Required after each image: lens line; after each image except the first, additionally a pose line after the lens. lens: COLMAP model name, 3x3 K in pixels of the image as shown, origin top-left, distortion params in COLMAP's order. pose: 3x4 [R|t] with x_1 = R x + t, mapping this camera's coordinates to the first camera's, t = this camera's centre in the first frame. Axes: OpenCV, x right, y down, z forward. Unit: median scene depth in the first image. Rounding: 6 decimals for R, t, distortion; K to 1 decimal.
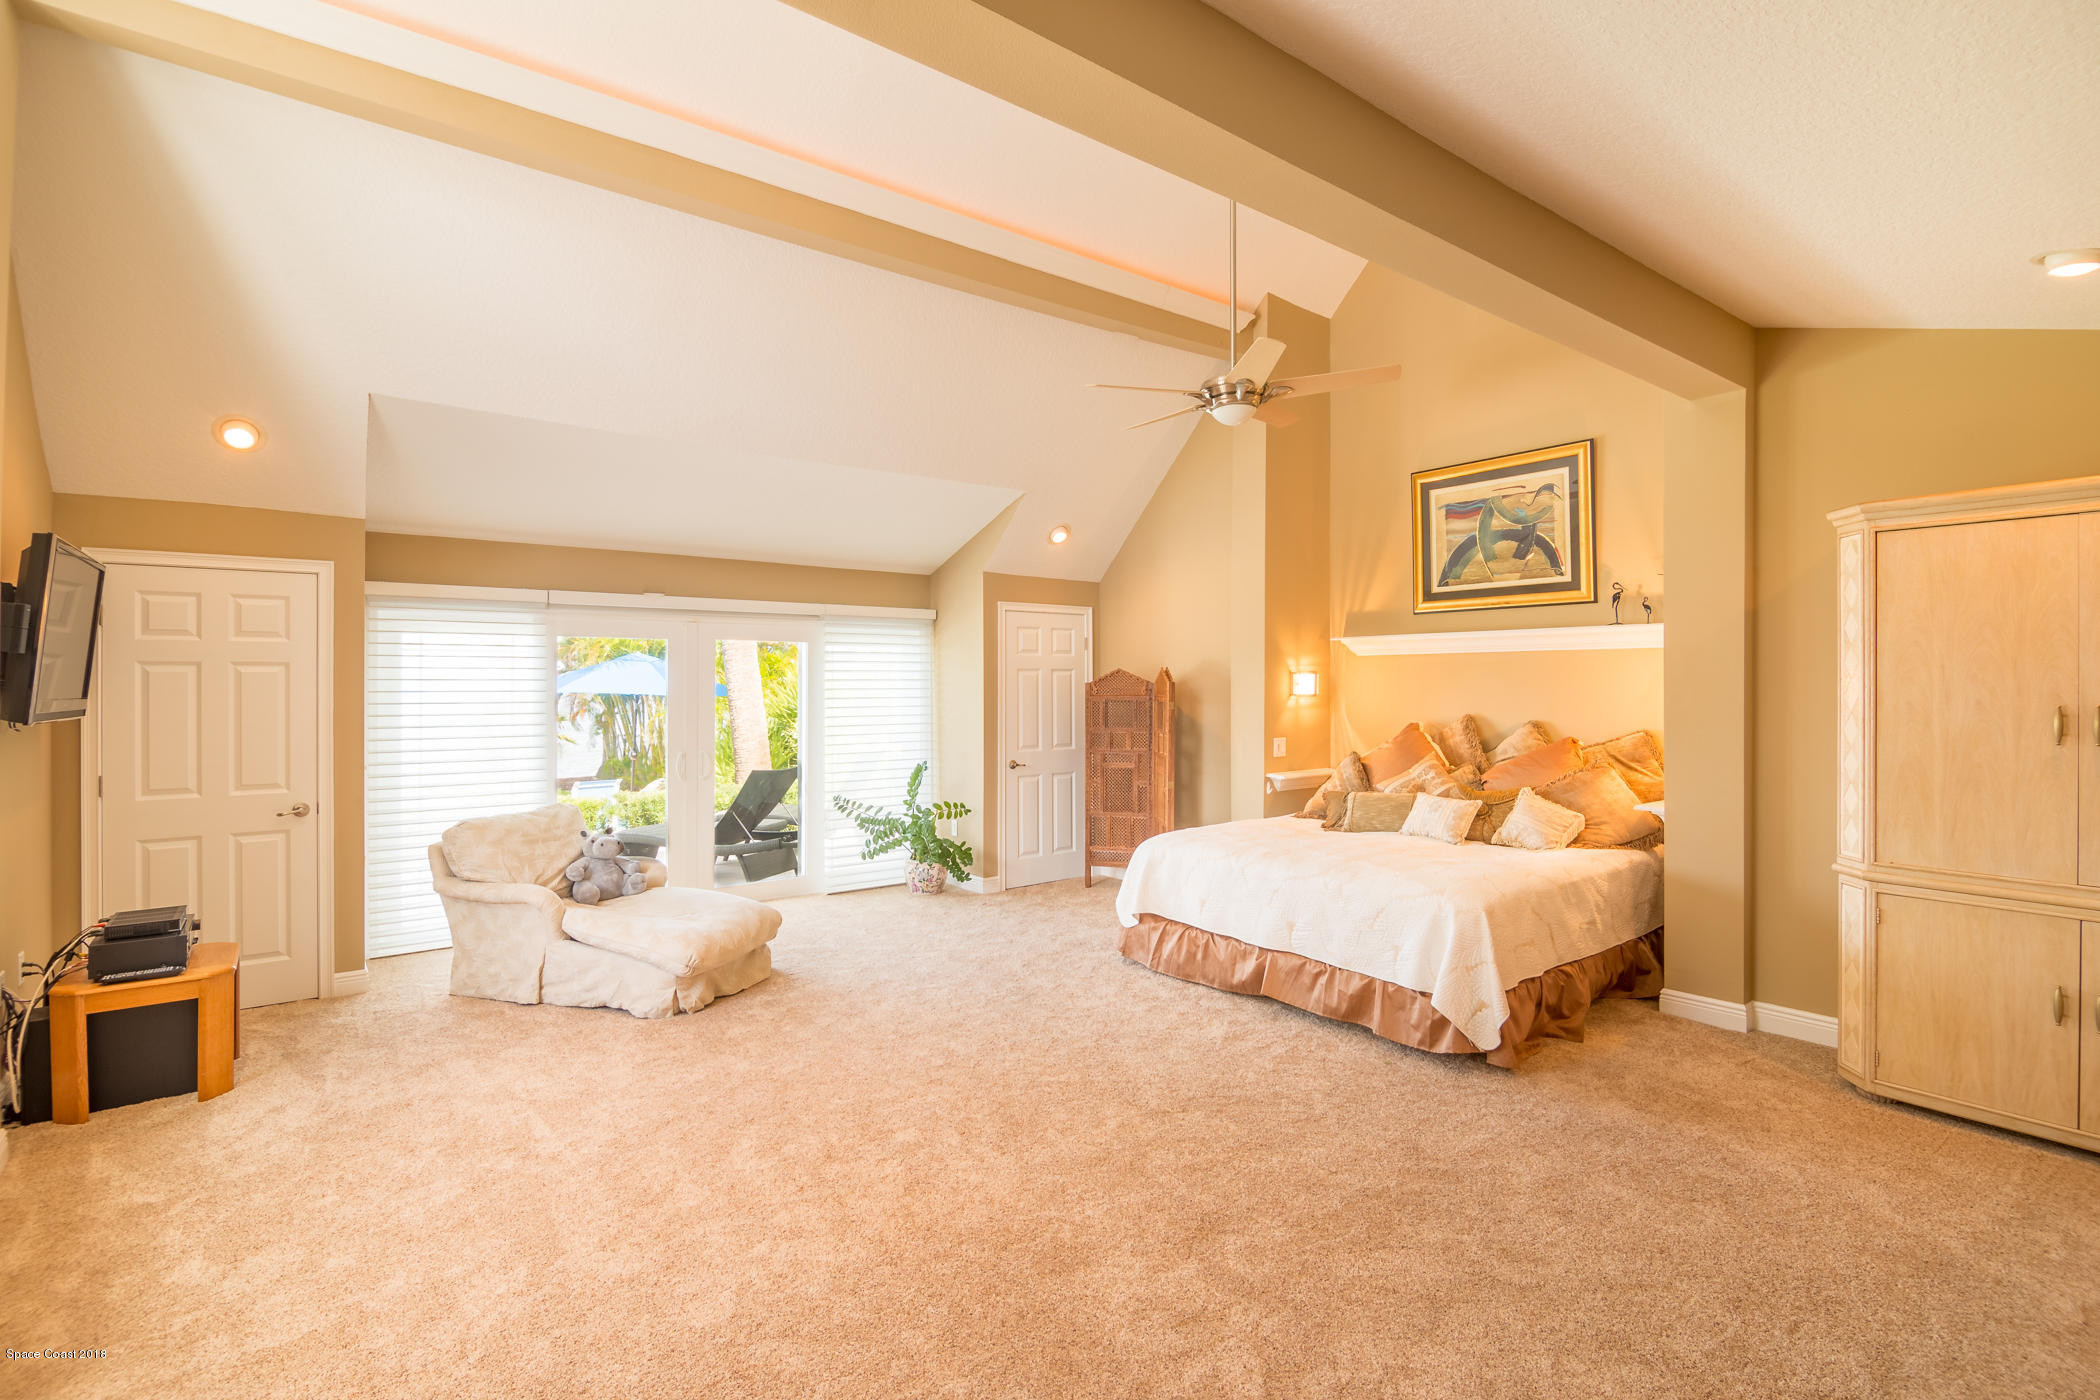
lens RADIAL K [[965.2, 0, 1043.1], [0, 965.2, 690.6], [0, 0, 1]] dist [-0.006843, -0.003709]
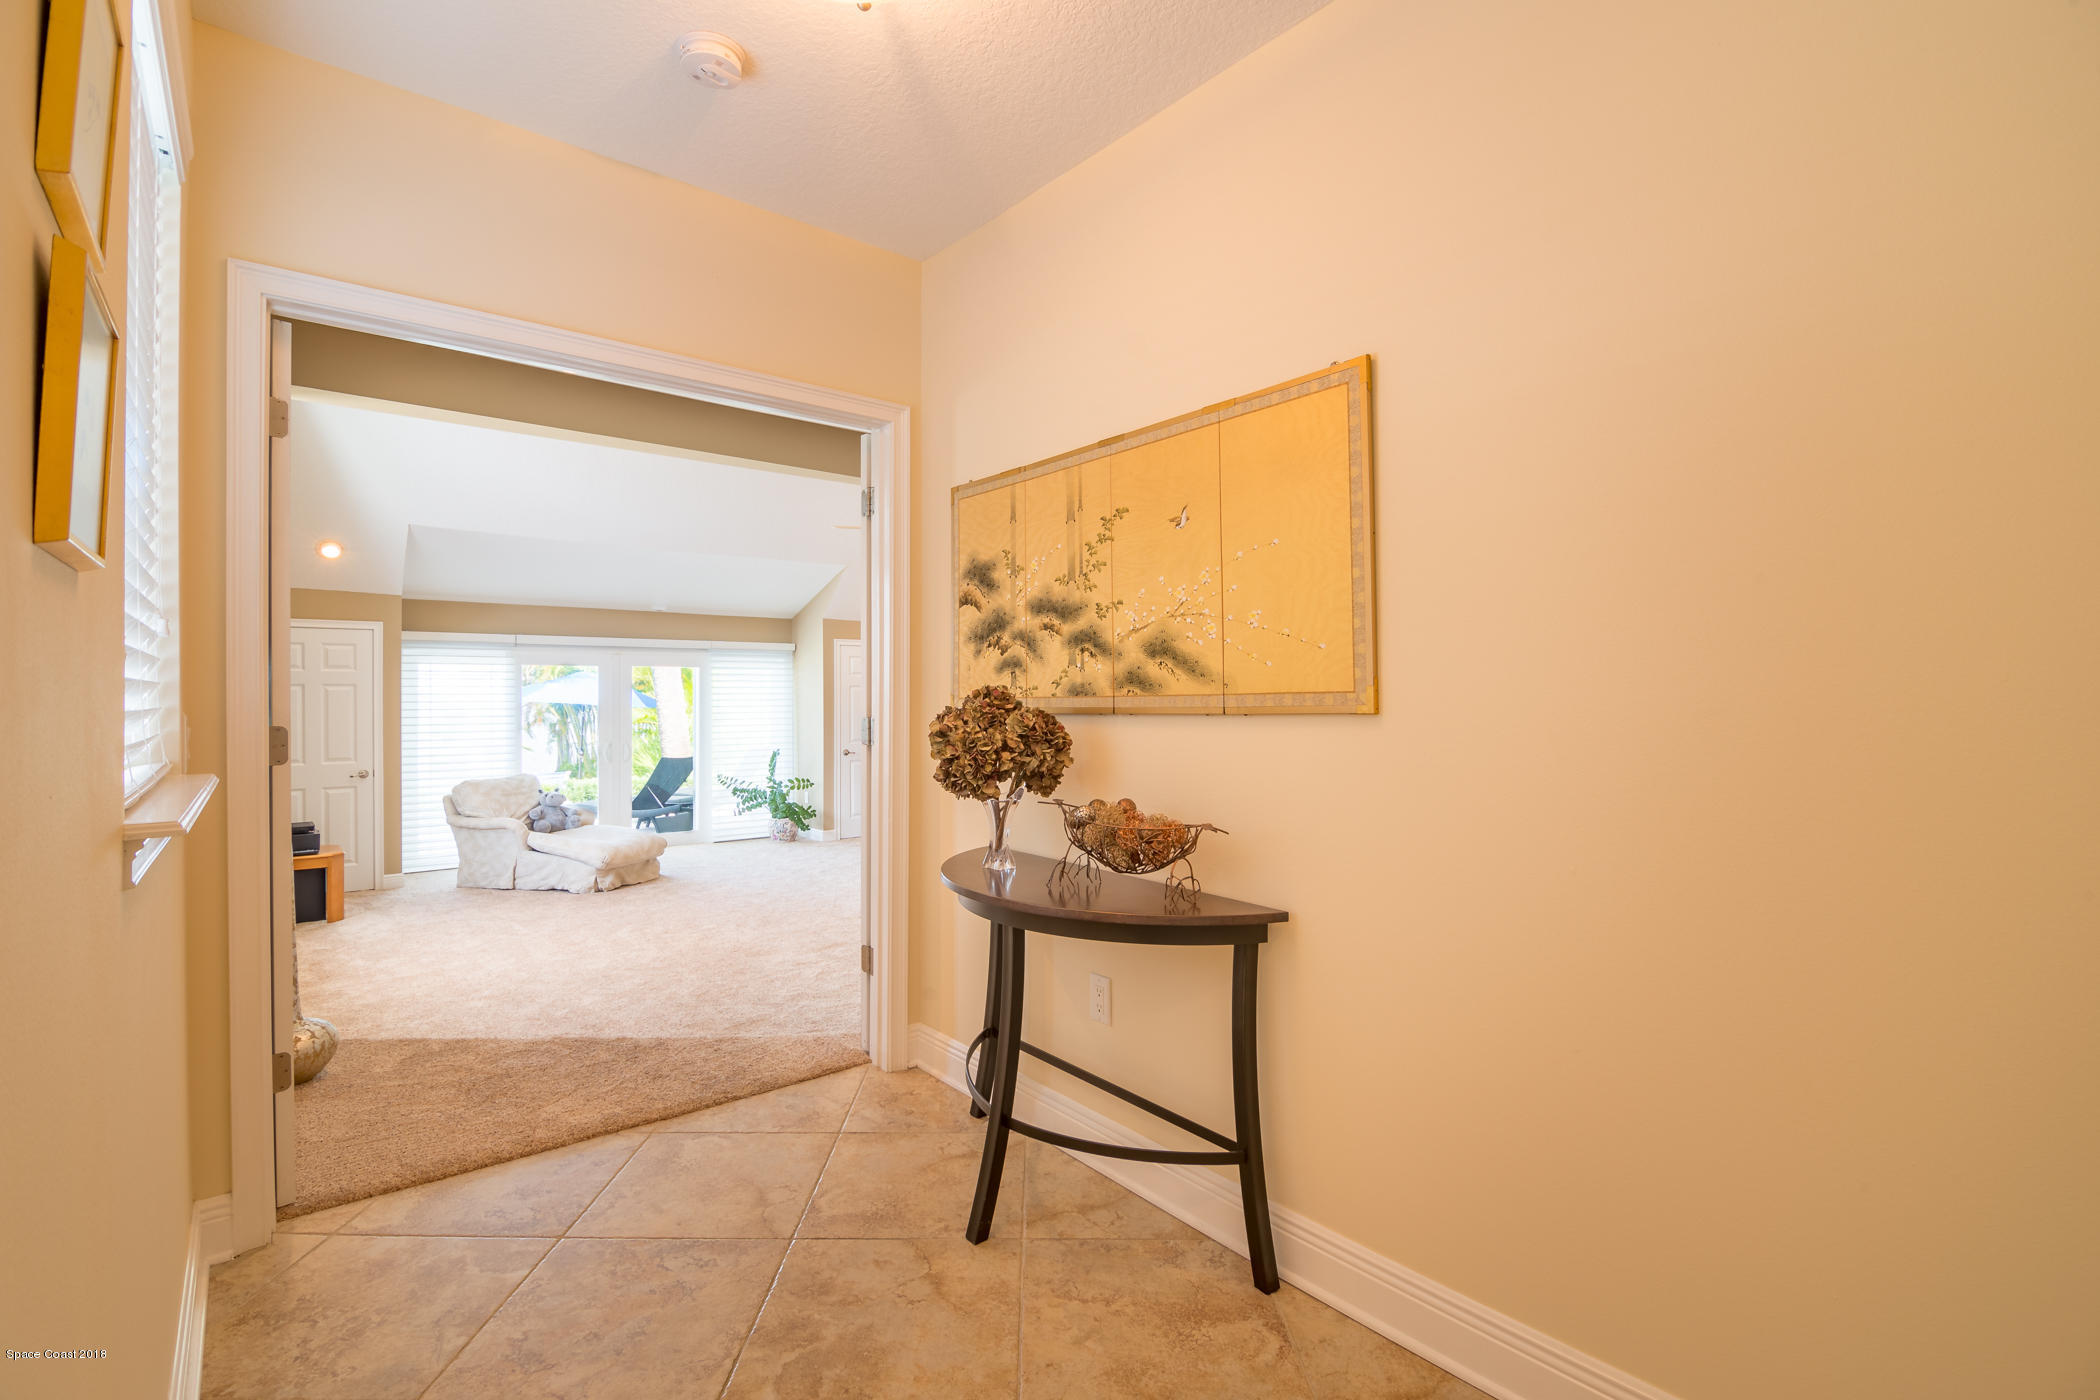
lens RADIAL K [[965.2, 0, 1058.6], [0, 965.2, 699.5], [0, 0, 1]] dist [-0.006843, -0.003709]
pose [[0.998752, -0.001455, 0.049933, 0.288674], [0.001597, 0.999995, -0.002794, 0.003249], [-0.049929, 0.002870, 0.998749, -0.611024]]
